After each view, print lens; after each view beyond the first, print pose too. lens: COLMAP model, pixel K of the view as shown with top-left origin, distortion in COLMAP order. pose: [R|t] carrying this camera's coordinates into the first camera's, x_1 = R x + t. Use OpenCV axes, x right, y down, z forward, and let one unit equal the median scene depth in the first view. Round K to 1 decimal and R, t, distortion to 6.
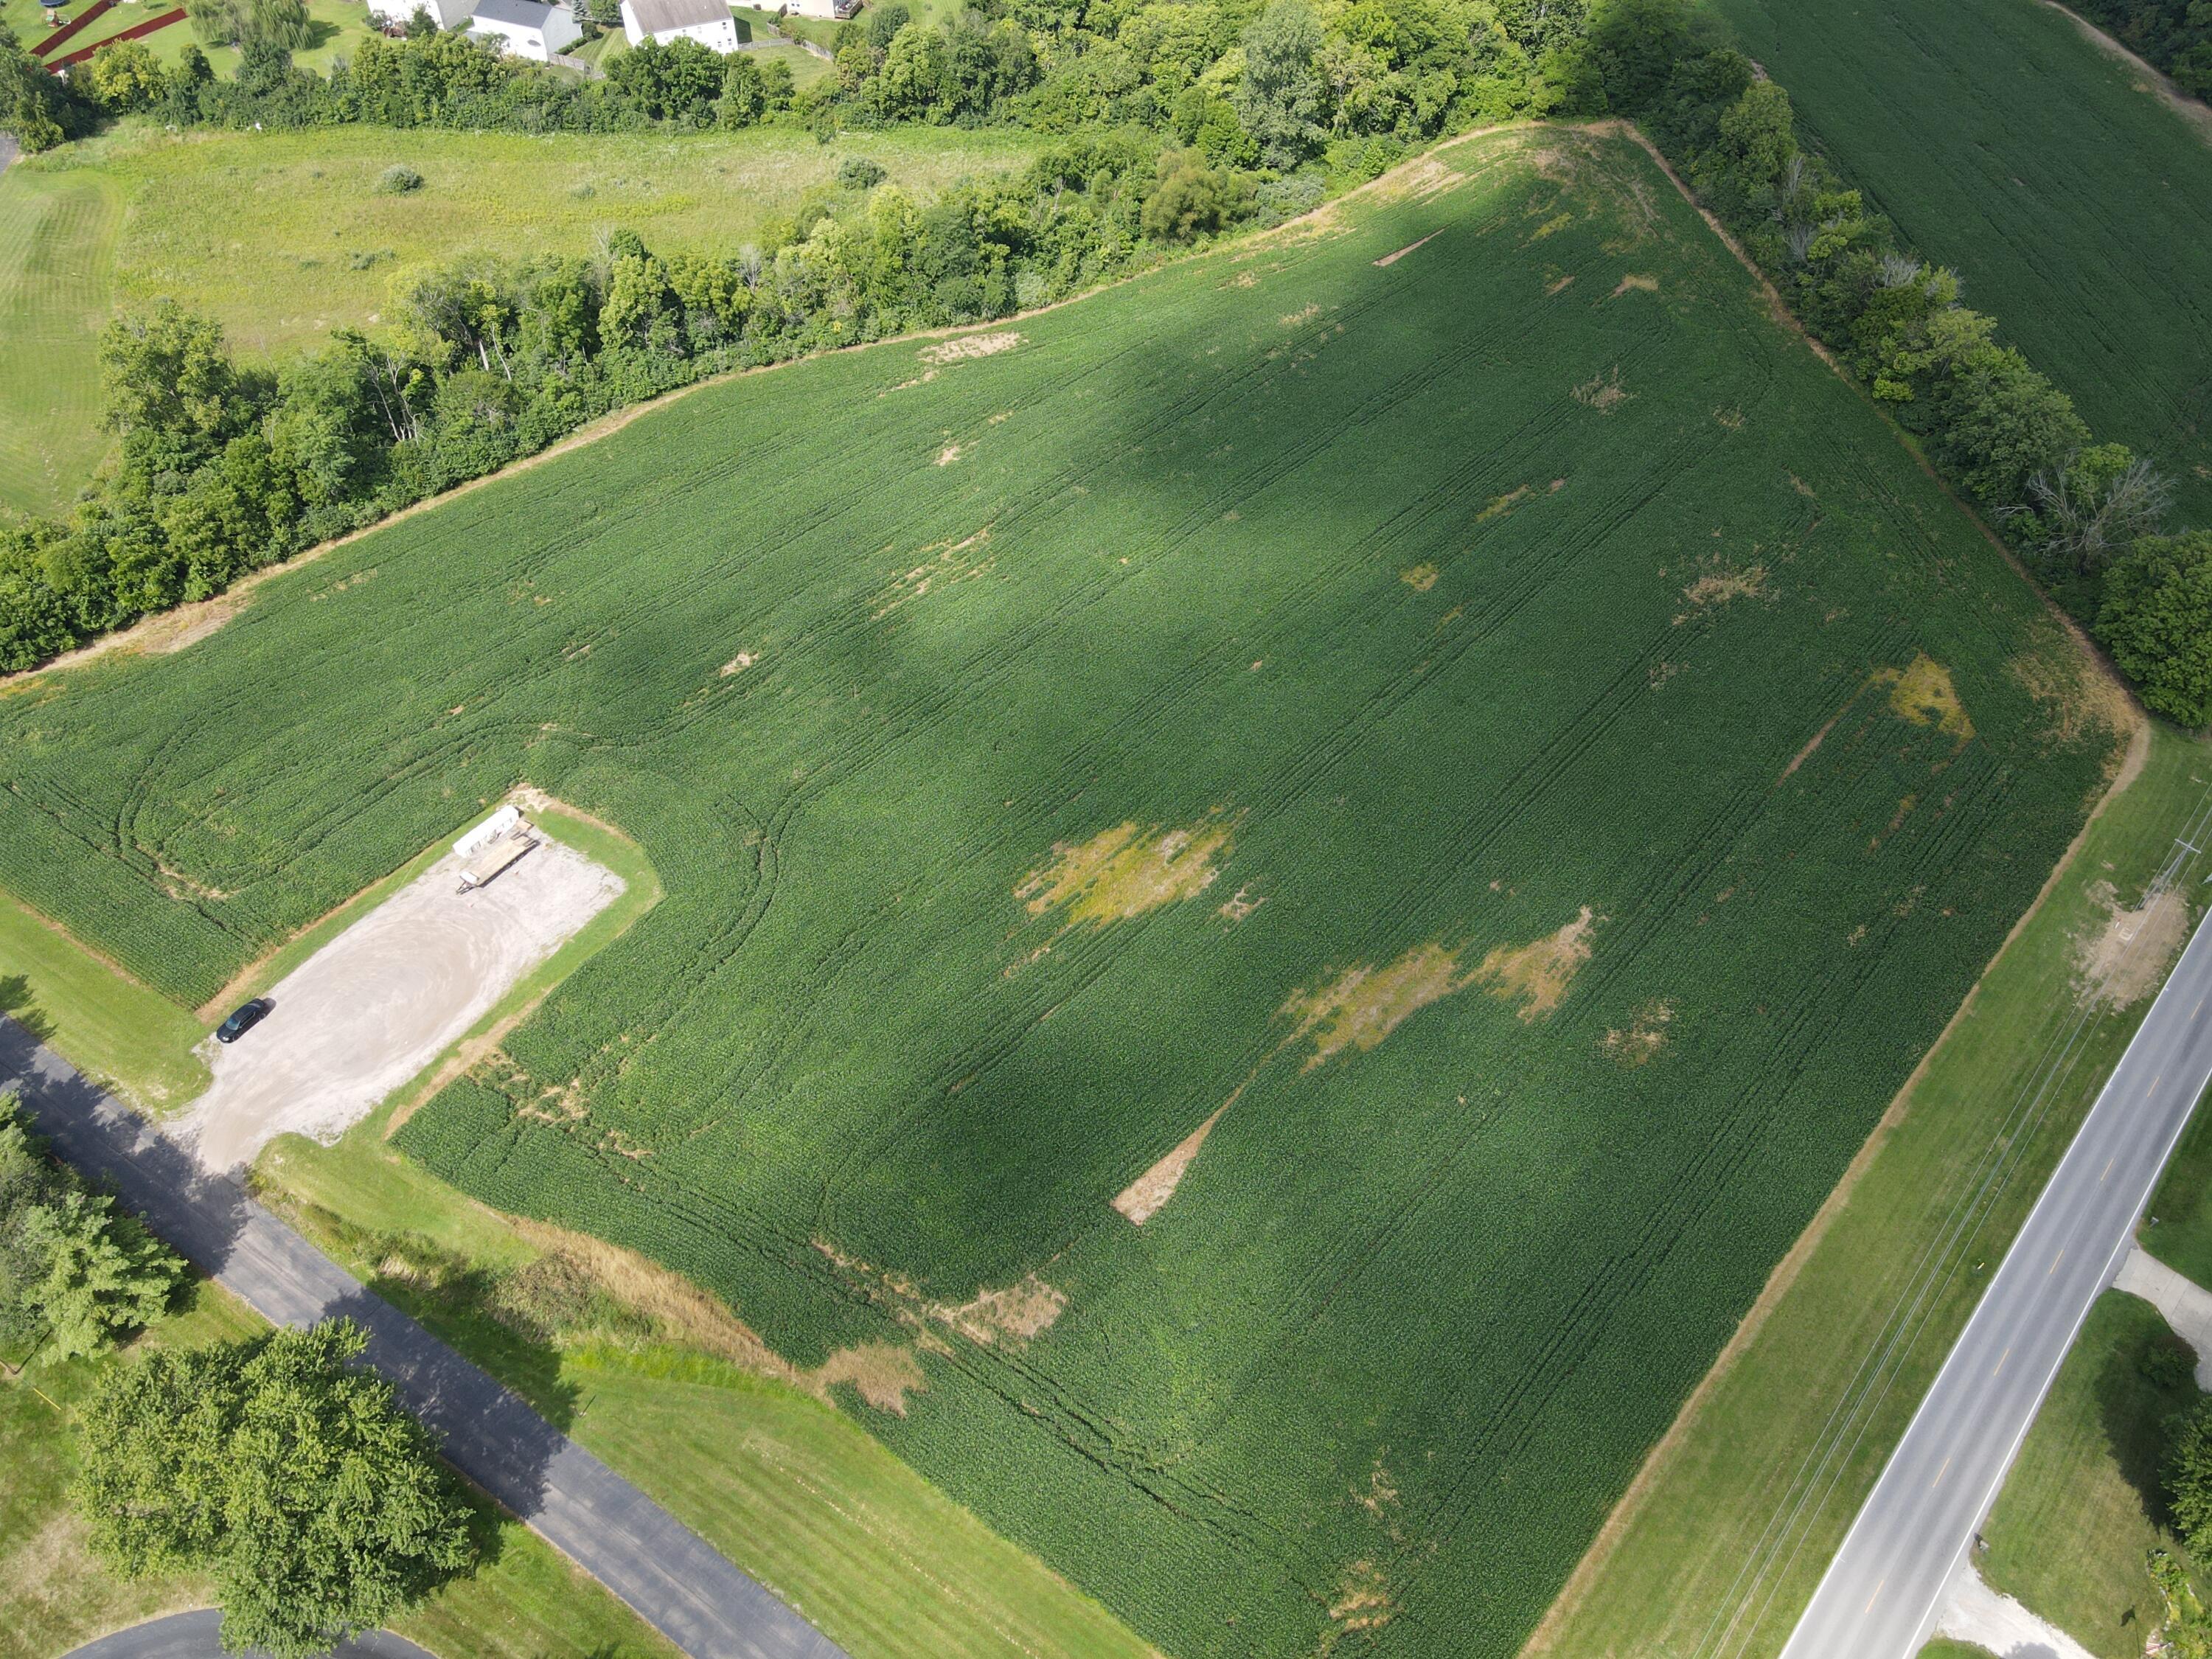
lens RADIAL K [[1666.1, 0, 1106.4], [0, 1666.1, 806.9], [0, 0, 1]] dist [0.012427, 0.014648]
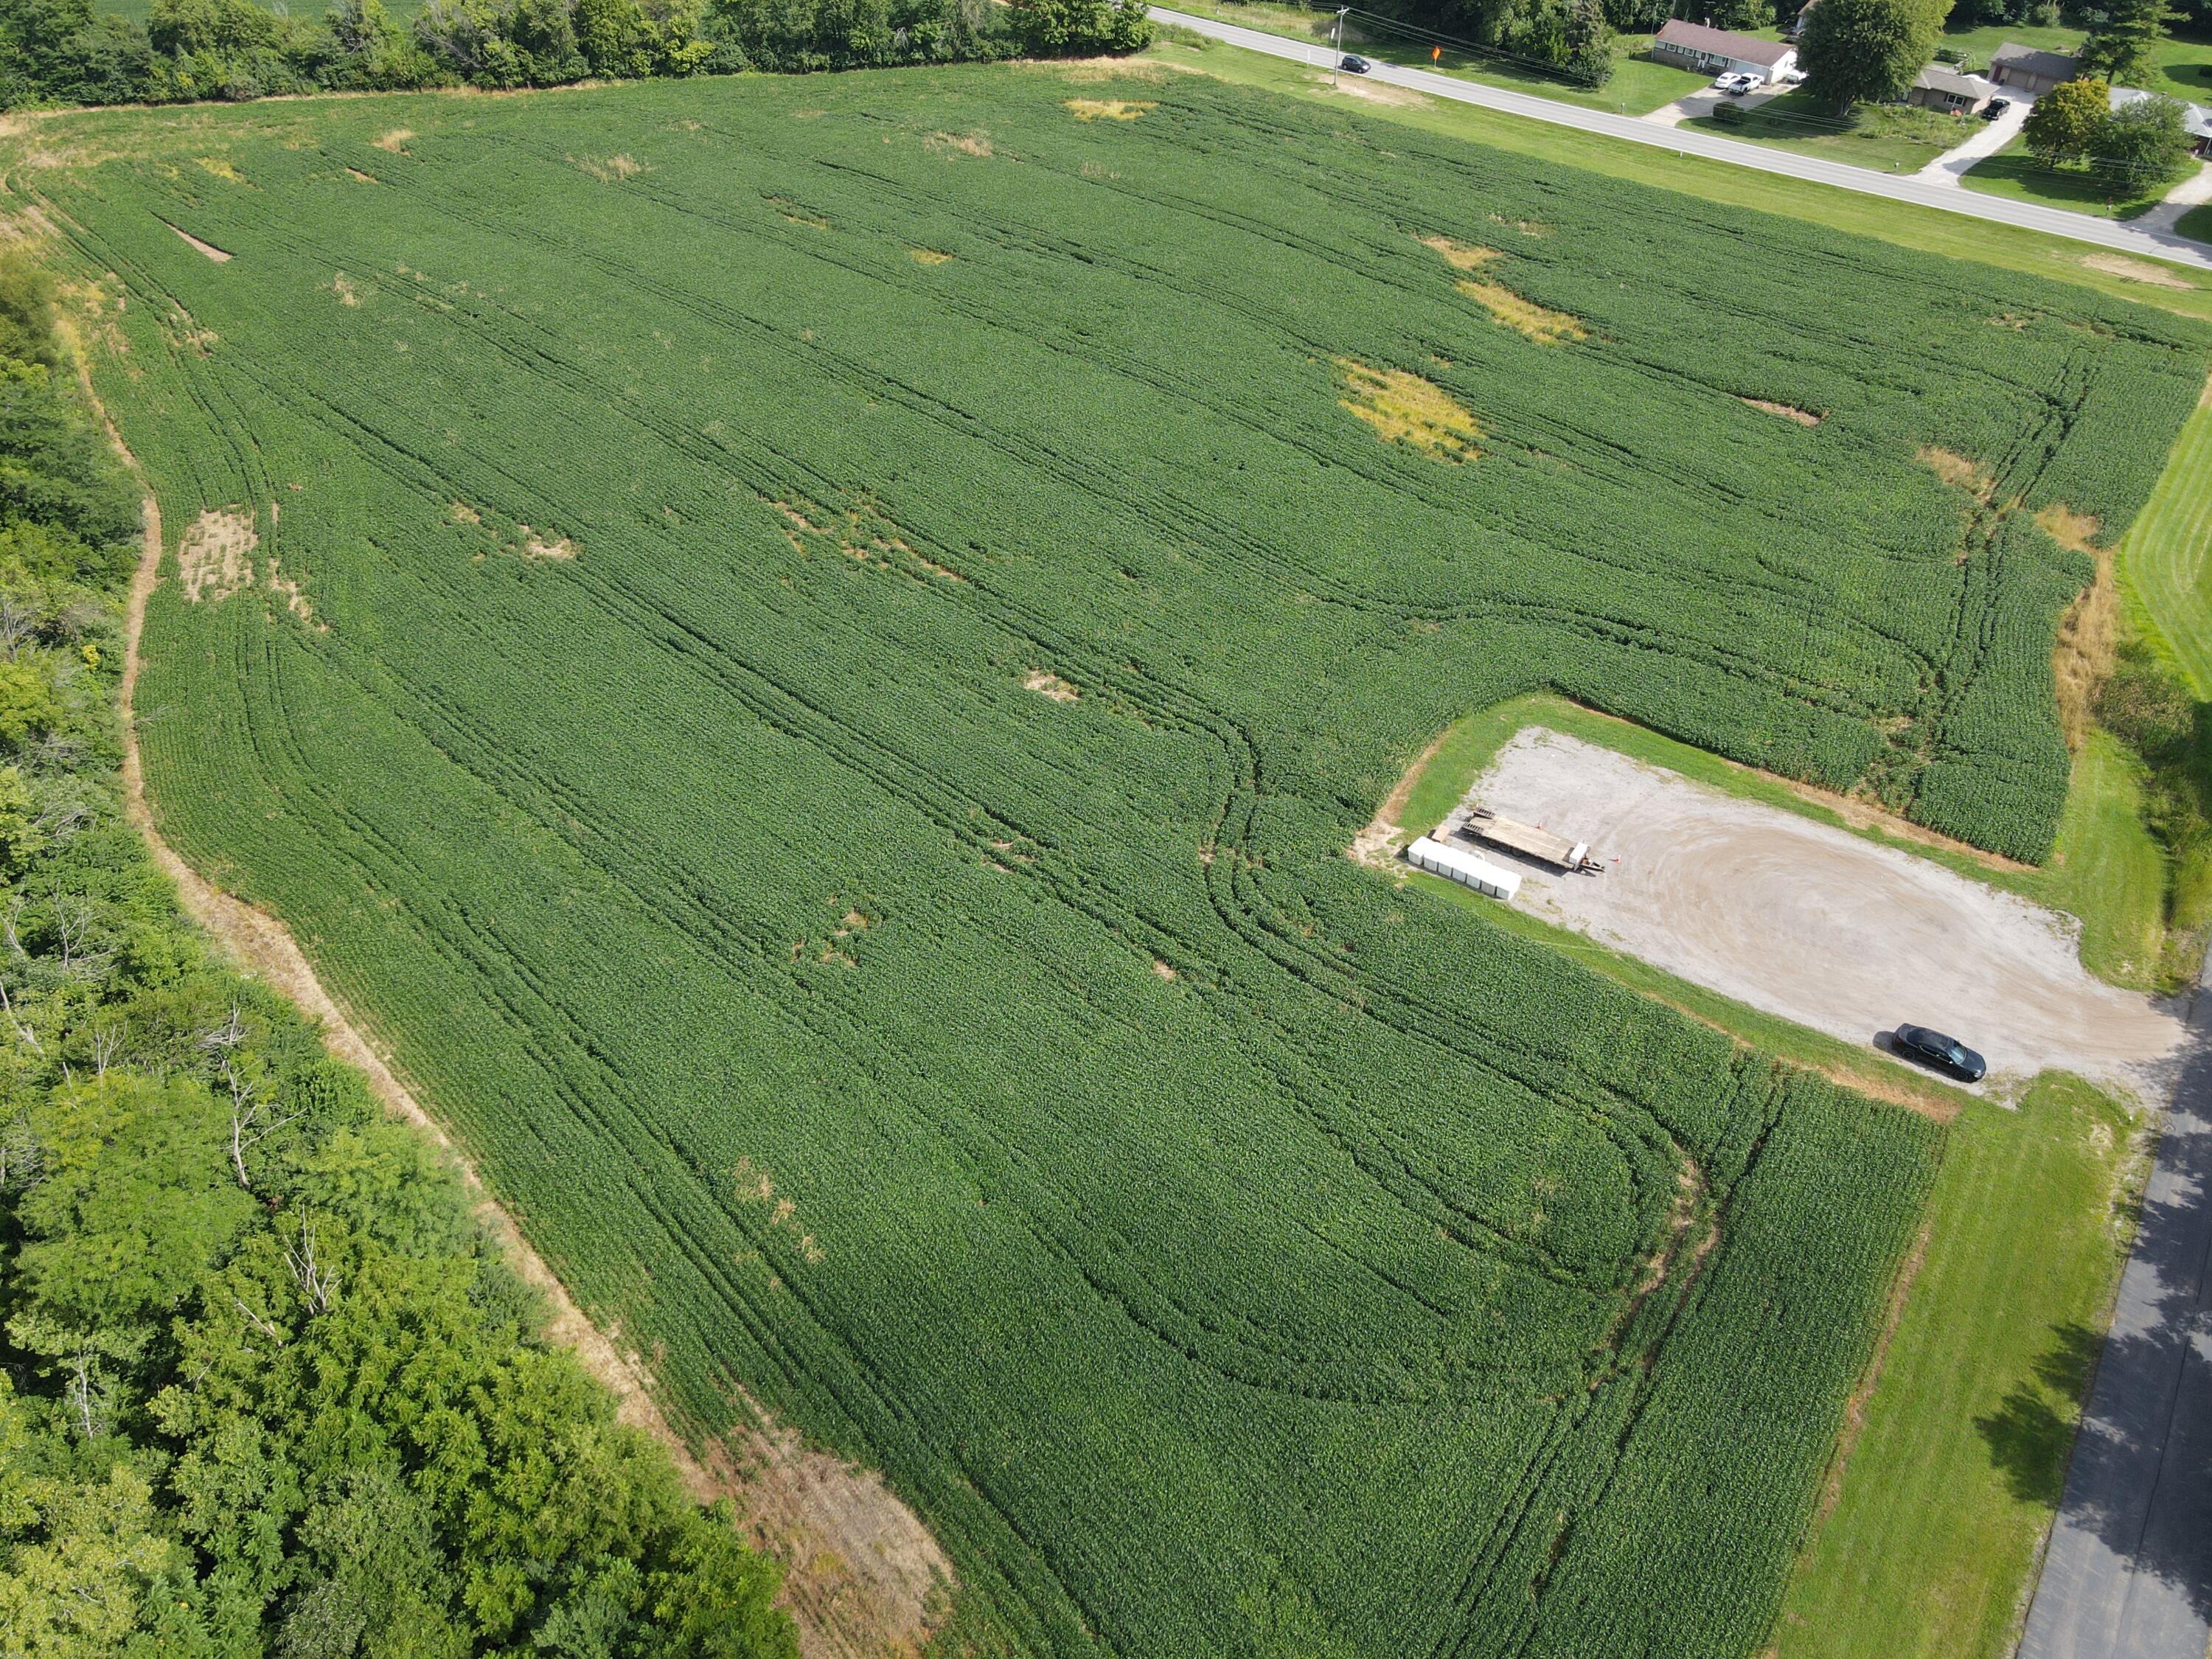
lens RADIAL K [[1628.1, 0, 1109.7], [0, 1628.1, 845.8], [0, 0, 1]] dist [0.012119, 0.004606]
pose [[0.025287, -0.679030, 0.733675, -0.807582], [0.724835, 0.517882, 0.454327, -0.360994], [-0.688459, 0.520304, 0.505280, 0.763566]]
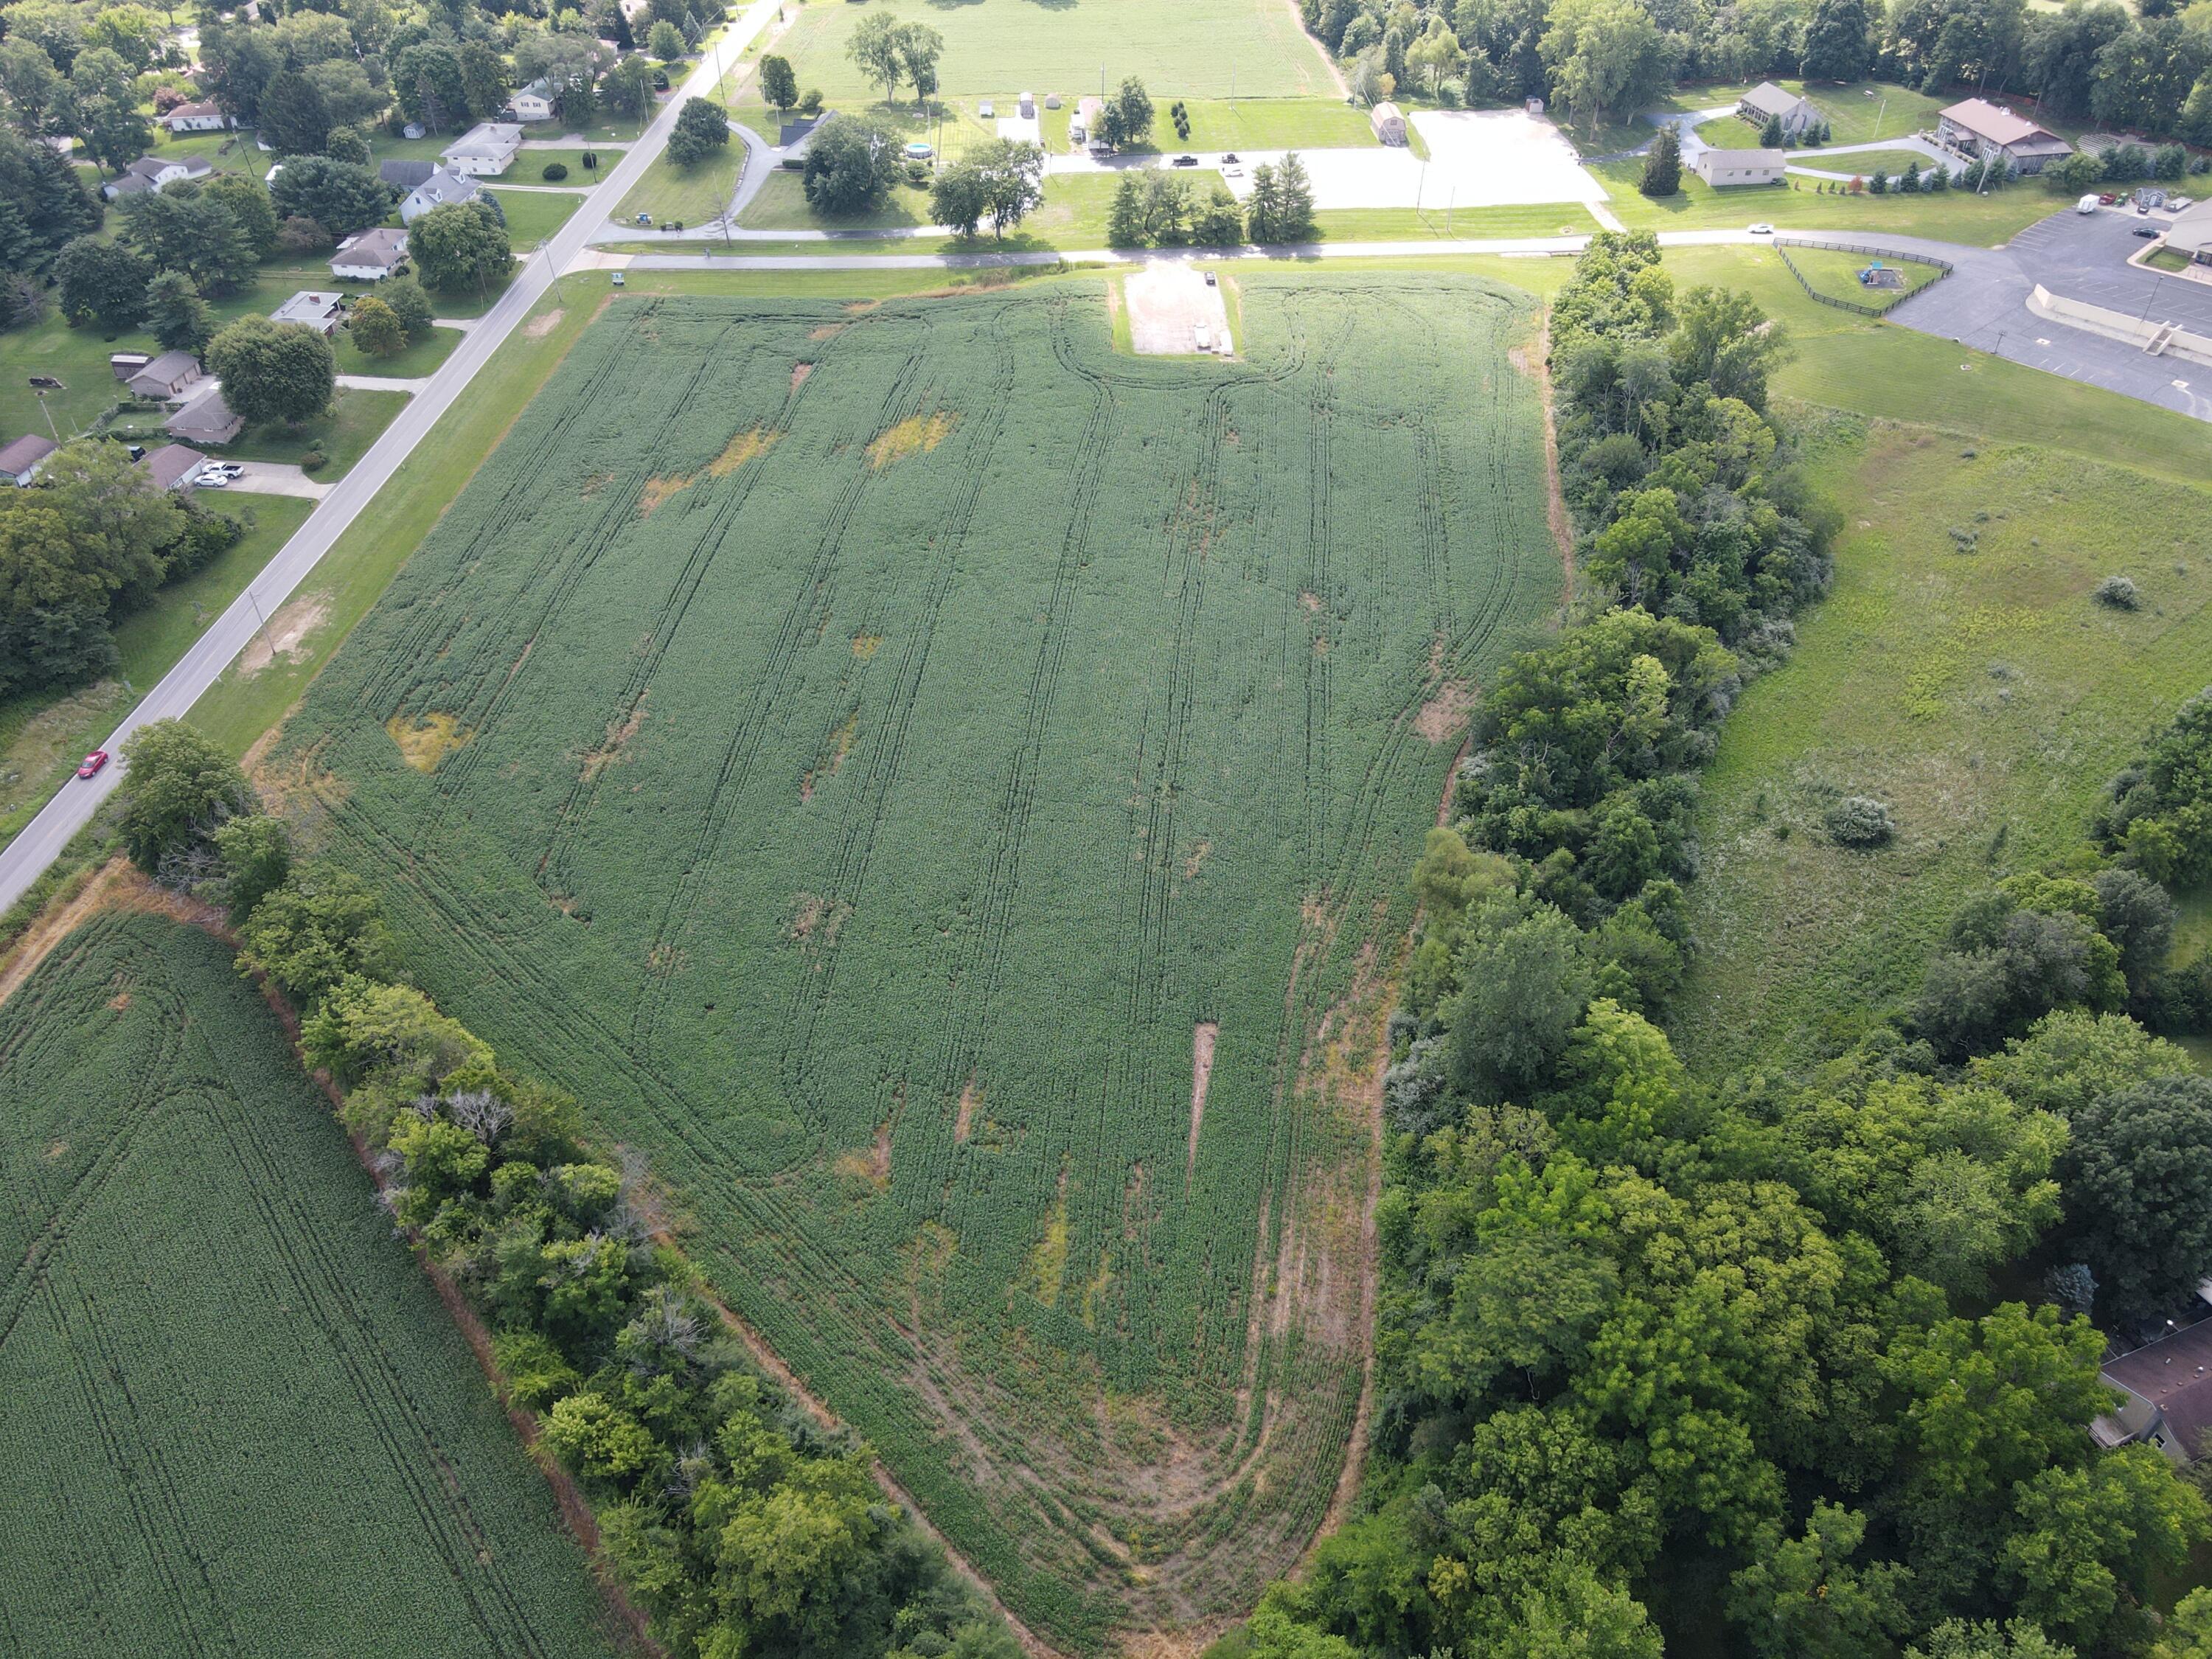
lens RADIAL K [[1633.9, 0, 1108.0], [0, 1633.9, 841.1], [0, 0, 1]] dist [0.002424, 0.026406]
pose [[-0.809992, 0.374054, -0.451660, 0.721576], [-0.429899, 0.145106, 0.891140, -1.406646], [0.398873, 0.915985, 0.043271, 1.343571]]
